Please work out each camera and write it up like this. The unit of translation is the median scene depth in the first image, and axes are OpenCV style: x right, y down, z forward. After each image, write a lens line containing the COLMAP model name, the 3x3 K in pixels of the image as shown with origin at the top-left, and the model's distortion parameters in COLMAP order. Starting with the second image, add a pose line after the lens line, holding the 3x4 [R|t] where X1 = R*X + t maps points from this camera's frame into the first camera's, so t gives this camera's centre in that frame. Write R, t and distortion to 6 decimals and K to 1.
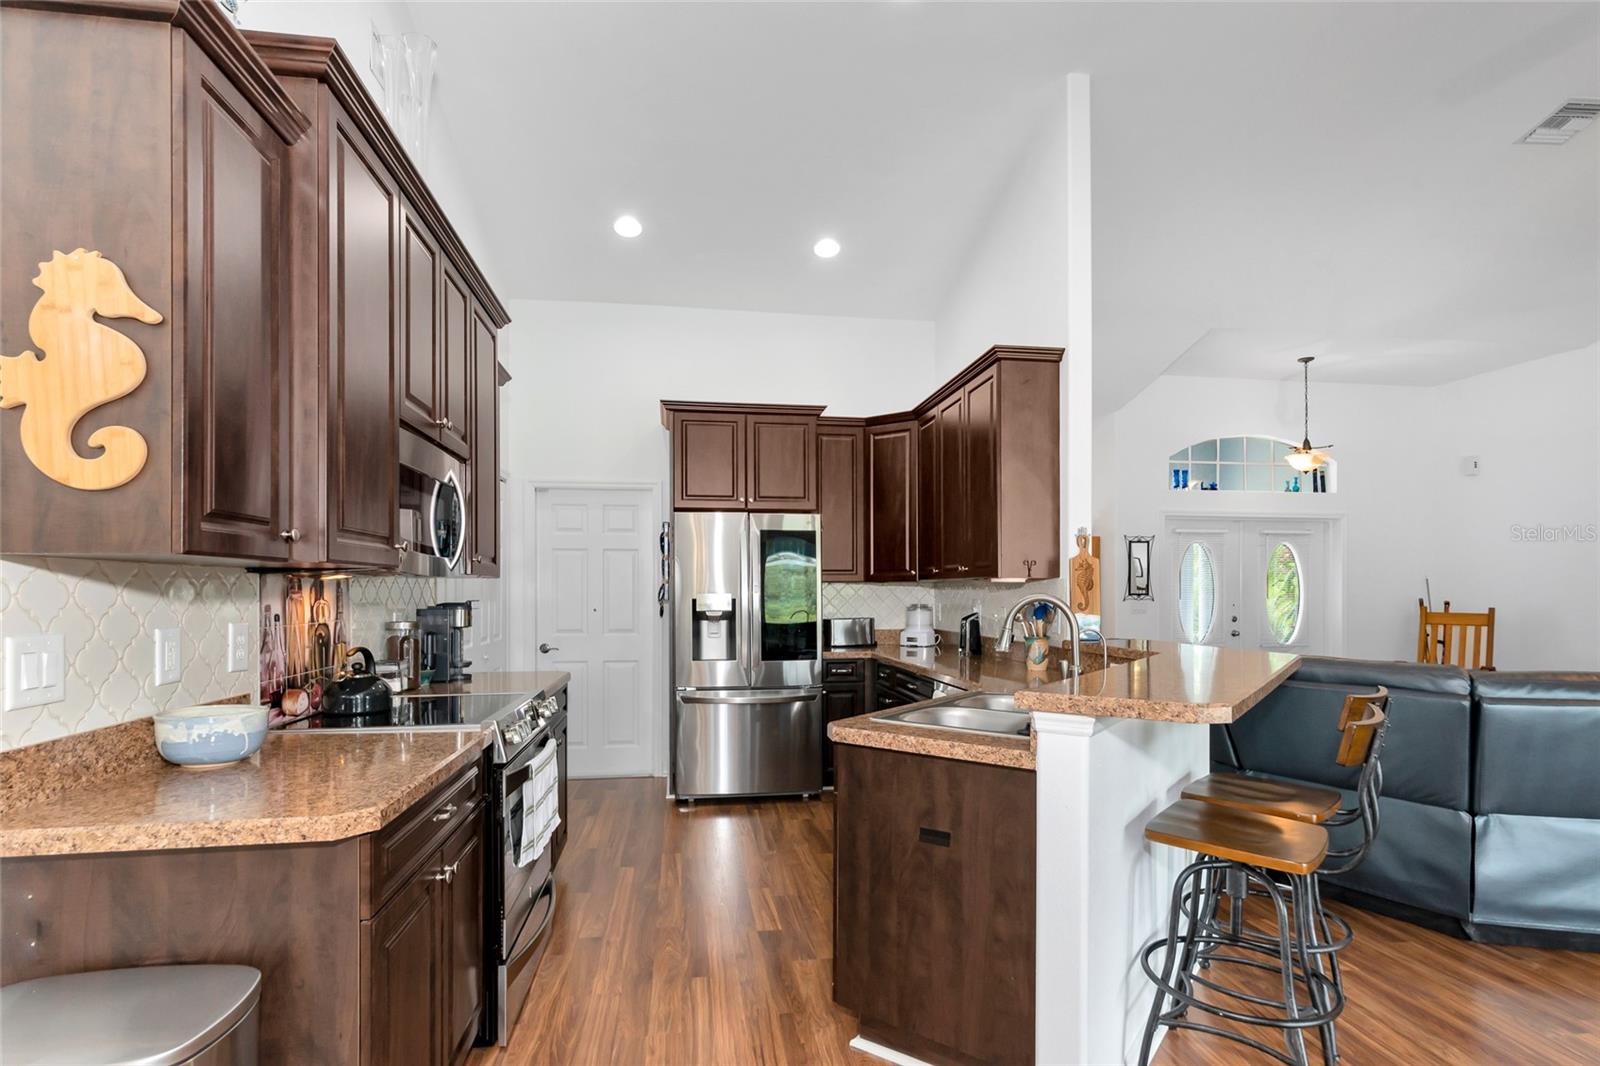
lens RADIAL K [[815.7, 0, 801.3], [0, 815.7, 593.0], [0, 0, 1]] dist [-0.000330, -0.000246]
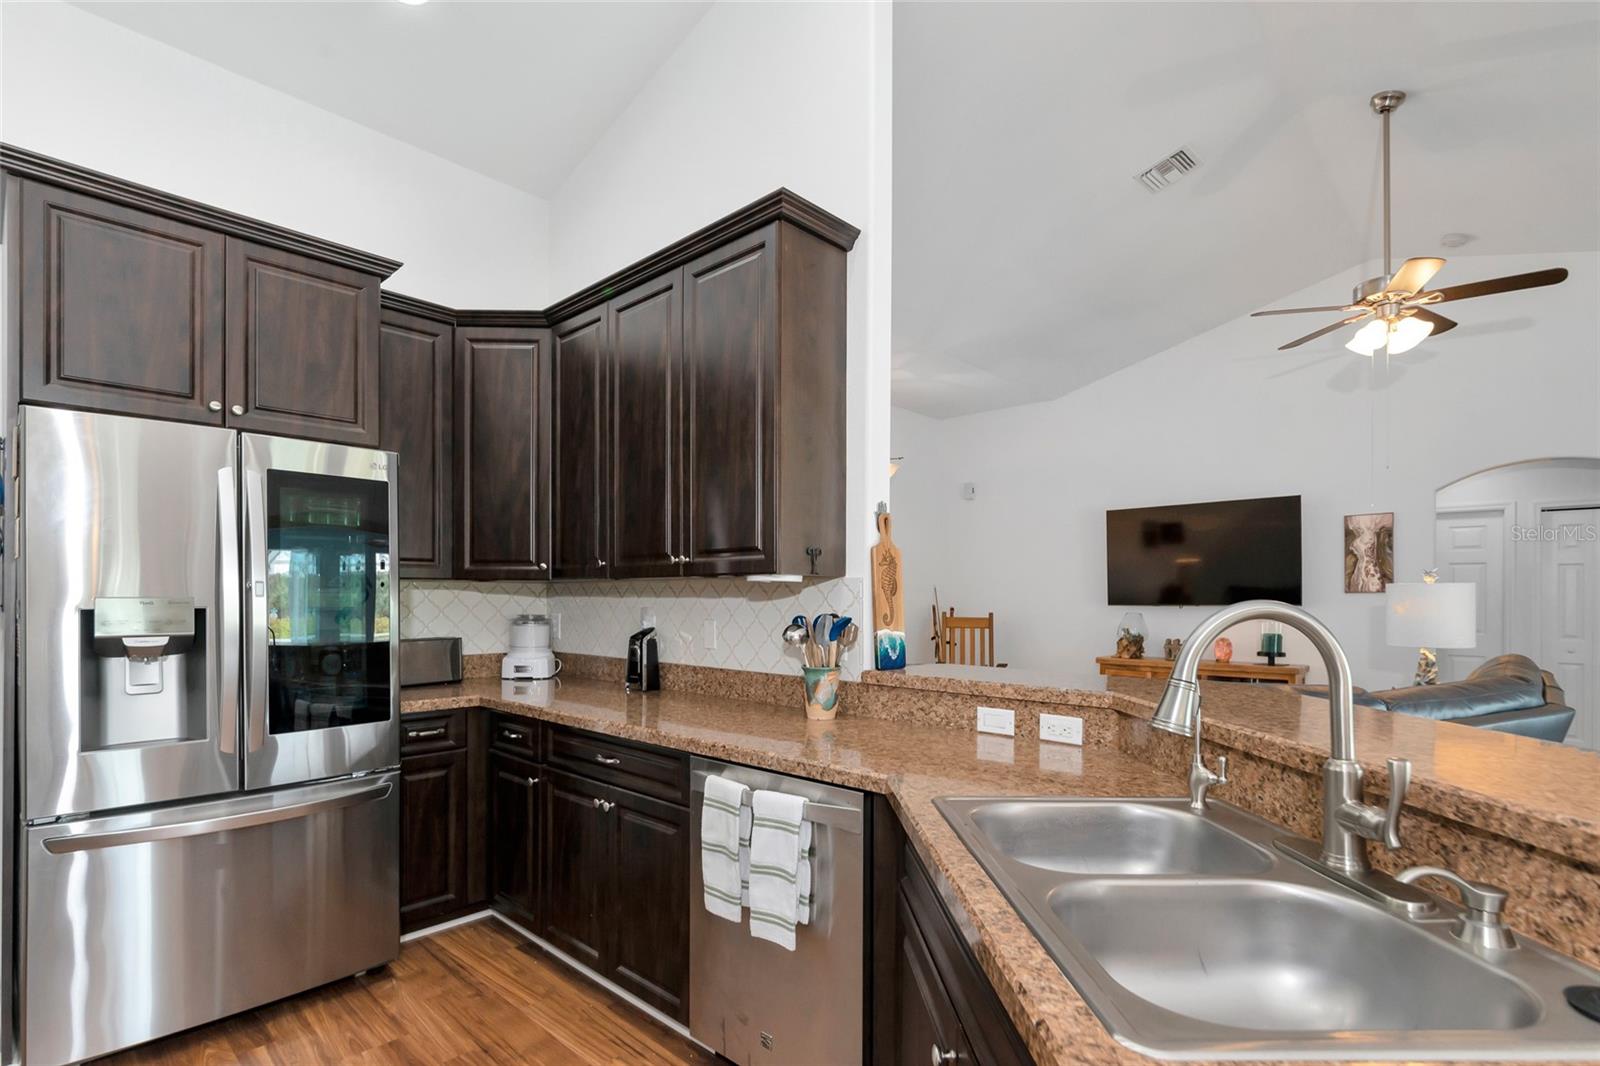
lens RADIAL K [[773.9, 0, 797.1], [0, 773.9, 600.8], [0, 0, 1]] dist [-0.001169, -0.000134]
pose [[0.790146, 0.002038, 0.612915, -0.080355], [-0.004184, 0.999989, 0.002069, 0.000099], [-0.612905, -0.004199, 0.790146, 0.418463]]
